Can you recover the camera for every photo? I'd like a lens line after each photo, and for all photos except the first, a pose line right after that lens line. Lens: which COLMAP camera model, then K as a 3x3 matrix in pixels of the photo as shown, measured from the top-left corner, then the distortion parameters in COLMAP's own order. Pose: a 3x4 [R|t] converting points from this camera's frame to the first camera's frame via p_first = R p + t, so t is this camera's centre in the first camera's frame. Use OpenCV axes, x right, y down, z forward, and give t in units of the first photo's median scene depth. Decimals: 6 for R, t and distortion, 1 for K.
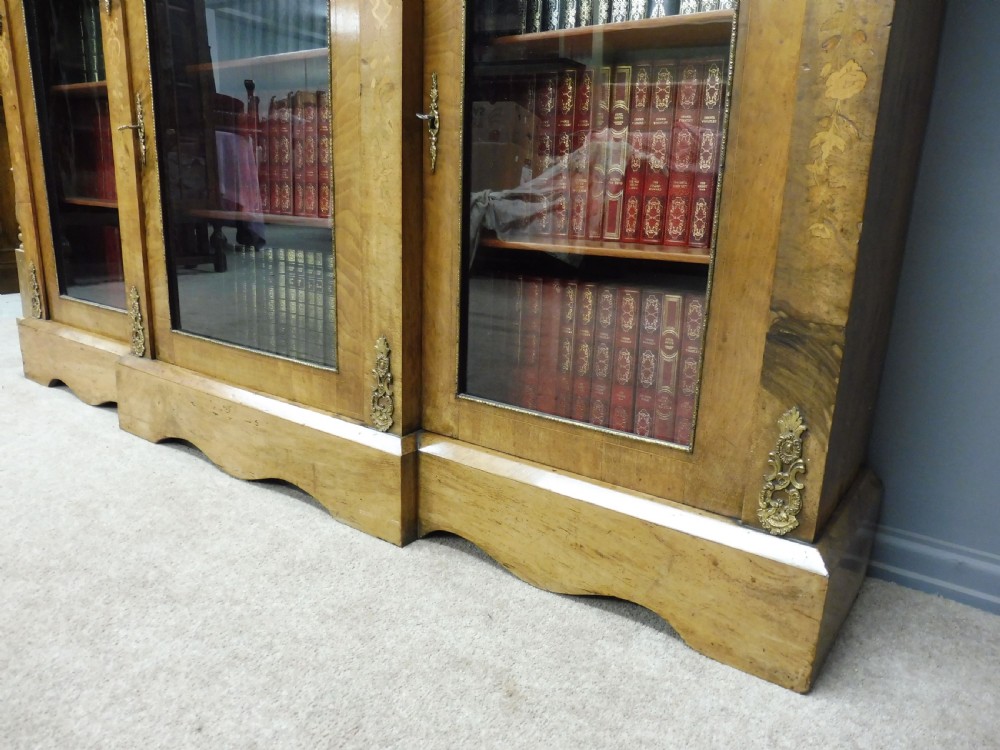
lens RADIAL K [[727.7, 0, 504.1], [0, 727.7, 378.4], [0, 0, 1]] dist [-0.042369, 0.000114]
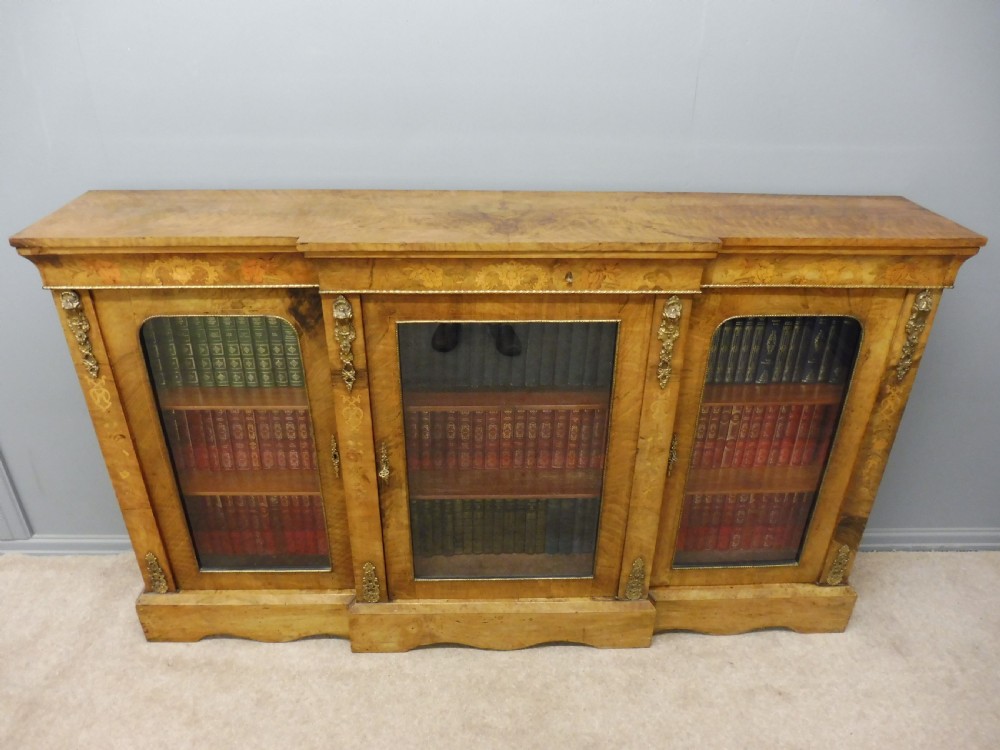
lens RADIAL K [[727.7, 0, 504.1], [0, 727.7, 378.4], [0, 0, 1]] dist [-0.042369, 0.000114]
pose [[0.789042, -0.318927, 0.525069, -1.348450], [0.165706, 0.933500, 0.317994, -1.205284], [-0.591569, -0.163904, 0.789419, -0.151175]]
